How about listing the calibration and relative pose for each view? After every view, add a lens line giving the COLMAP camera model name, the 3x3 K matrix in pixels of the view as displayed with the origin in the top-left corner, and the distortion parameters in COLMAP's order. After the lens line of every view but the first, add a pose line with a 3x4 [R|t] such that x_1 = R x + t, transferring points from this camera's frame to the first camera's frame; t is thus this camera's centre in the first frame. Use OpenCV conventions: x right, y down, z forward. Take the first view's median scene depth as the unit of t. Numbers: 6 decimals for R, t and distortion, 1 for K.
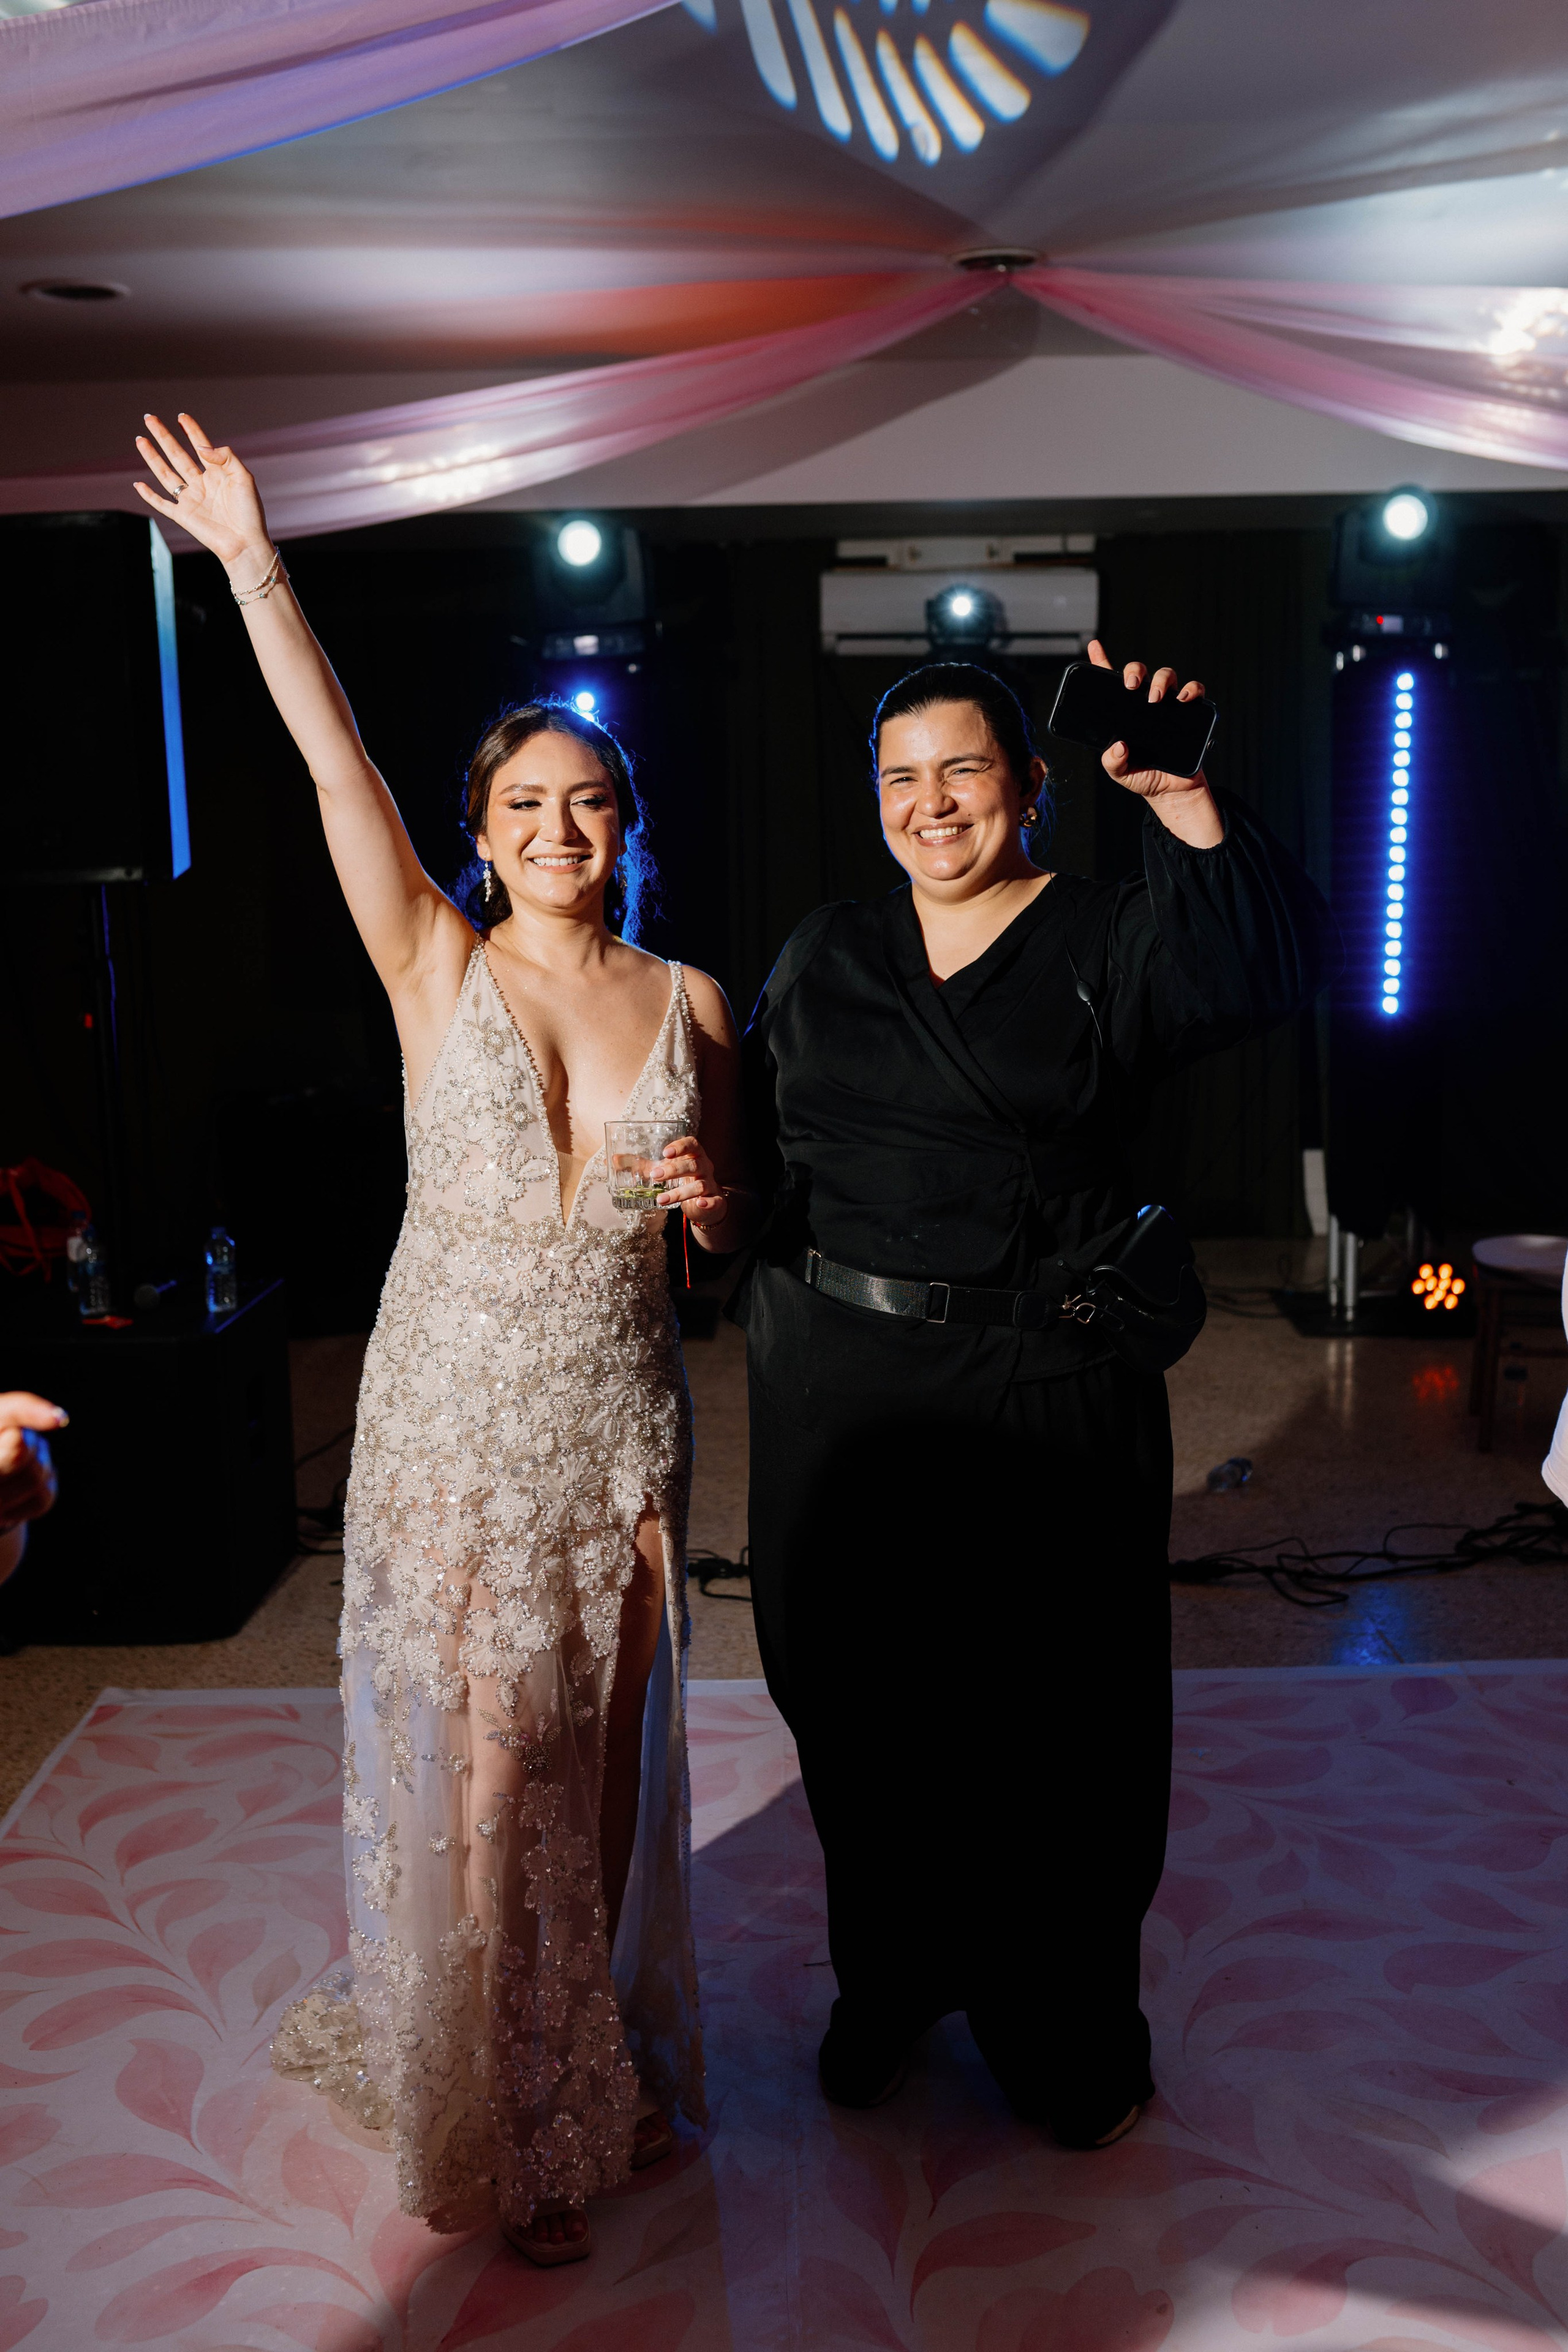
lens RADIAL K [[2304.5, 0, 784.0], [0, 2304.5, 1176.0], [0, 0, 1]] dist [-0.017599, -0.005318]
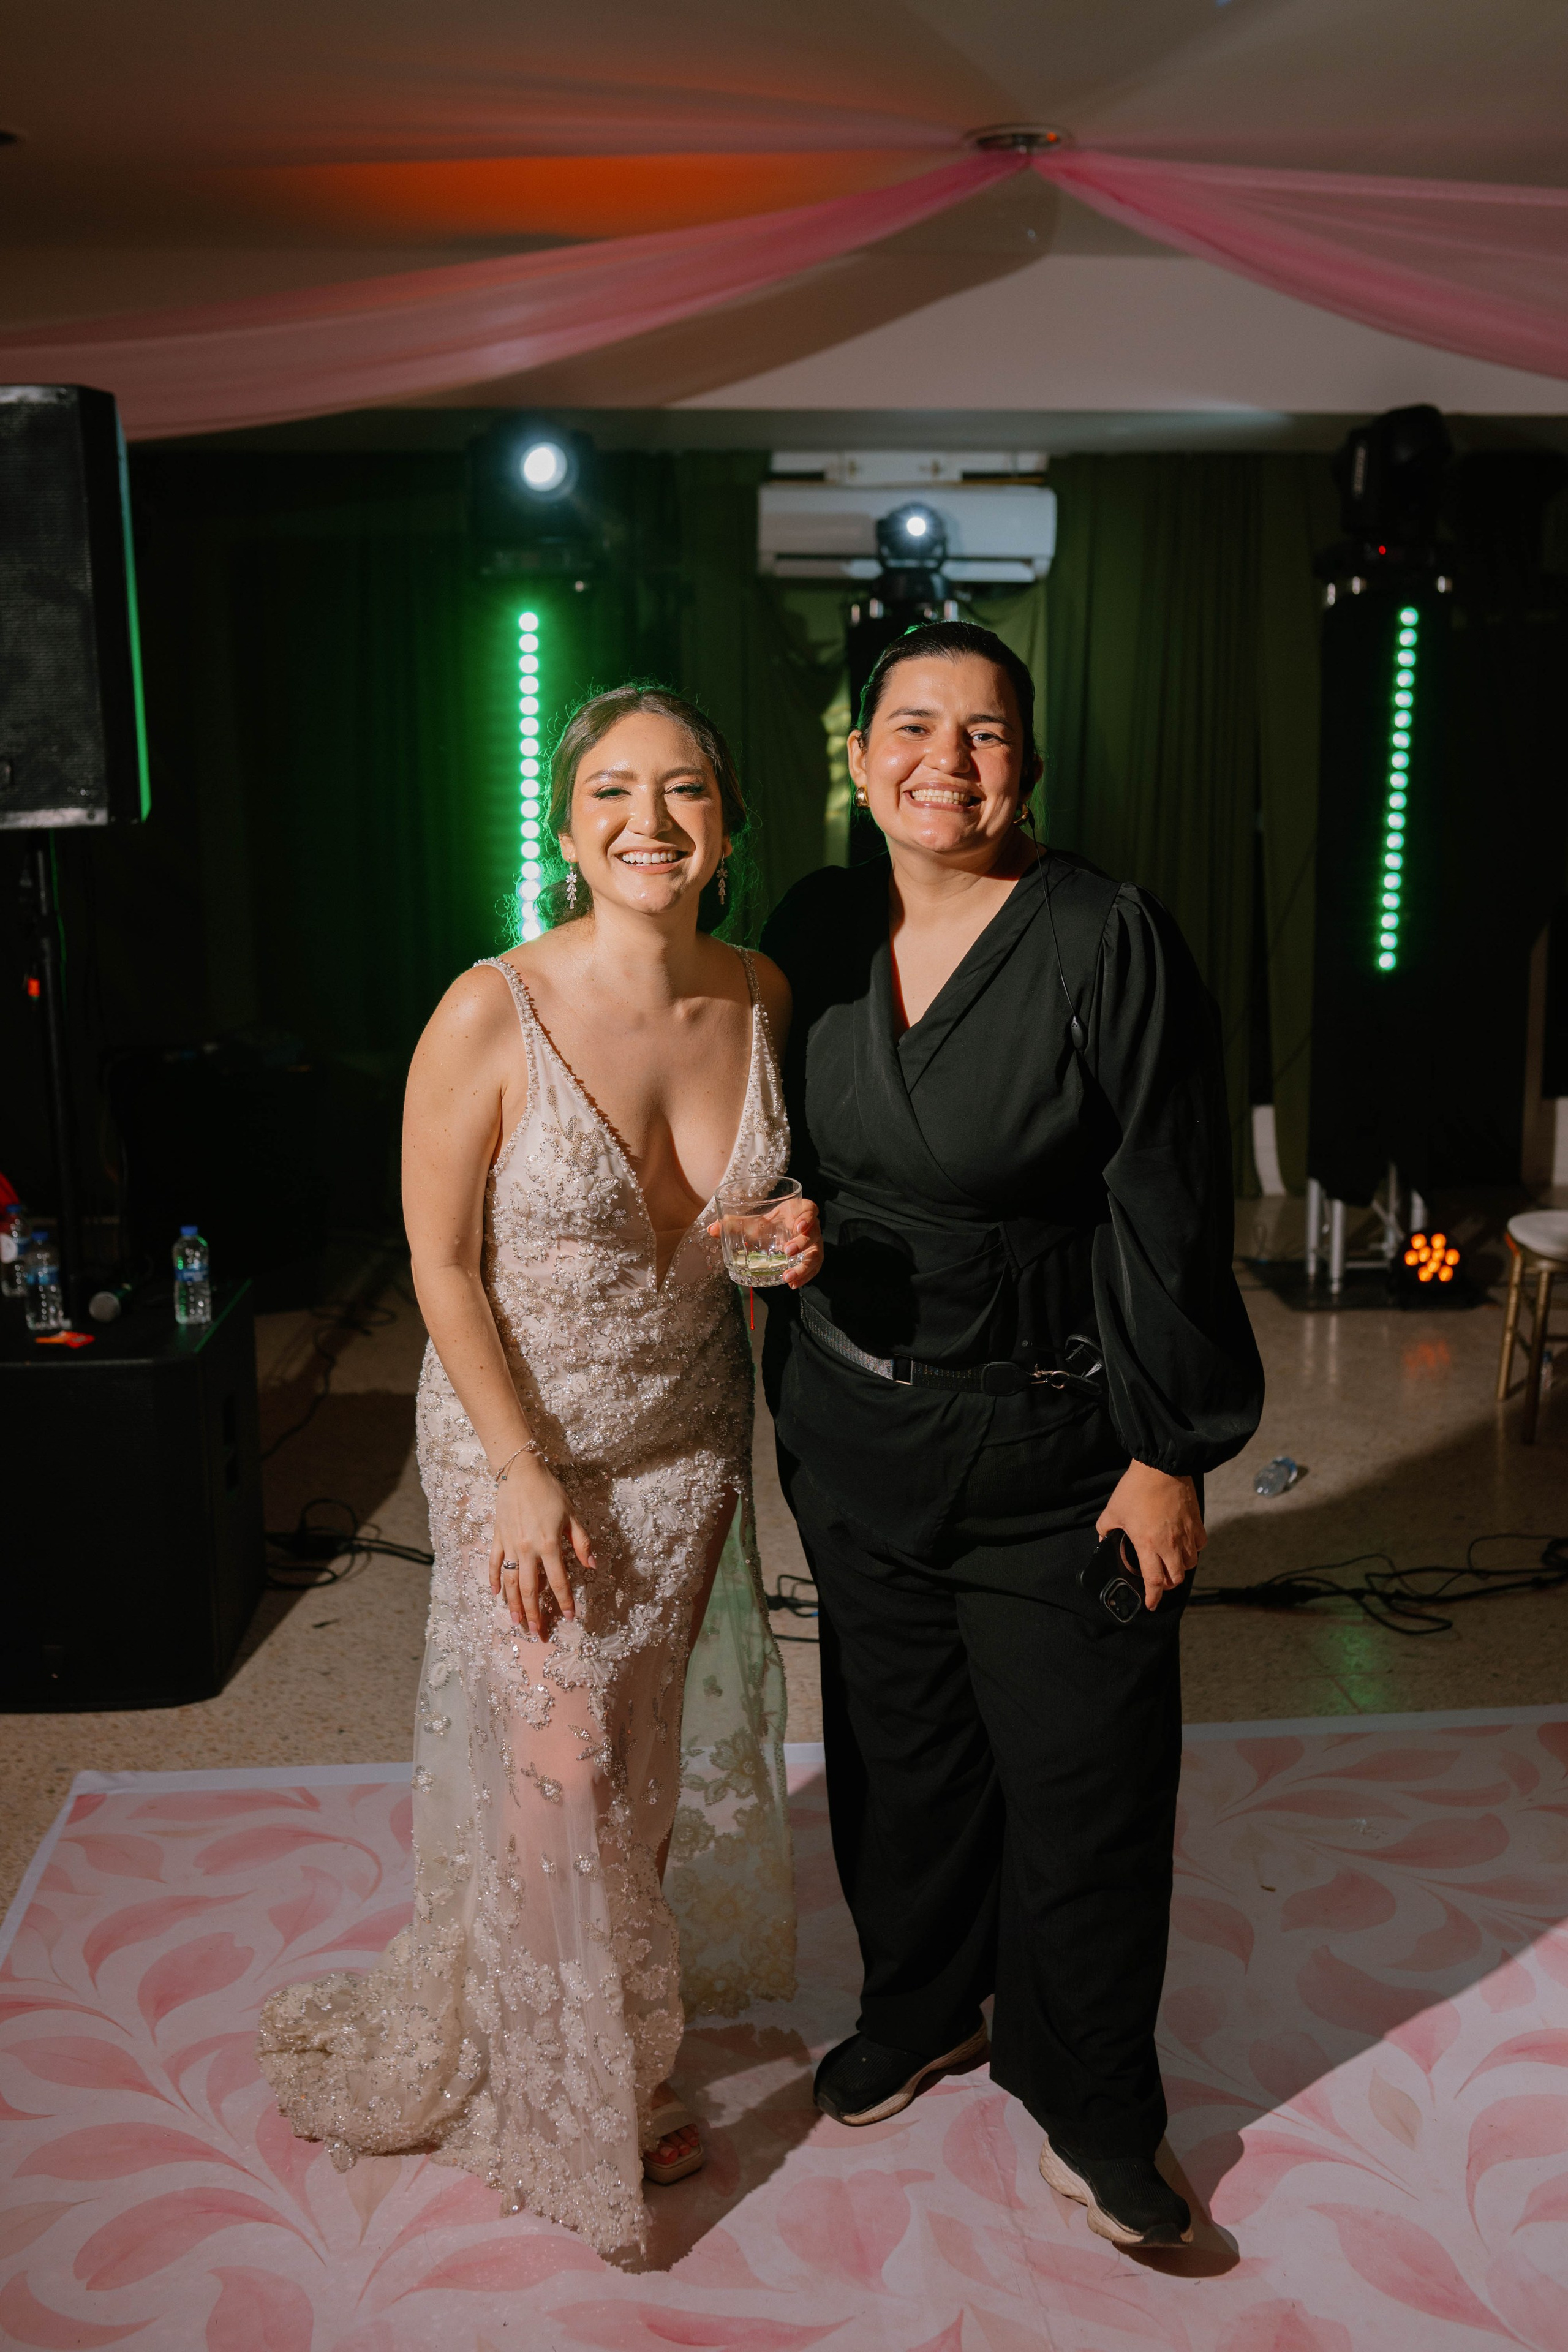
lens RADIAL K [[2295.1, 0, 784.0], [0, 2295.1, 1176.0], [0, 0, 1]] dist [-0.023064, 0.005518]
pose [[0.995967, -0.003474, 0.089653, -0.099961], [0.000616, 0.999491, 0.031891, -0.023898], [-0.089718, -0.031707, 0.995462, 0.122901]]
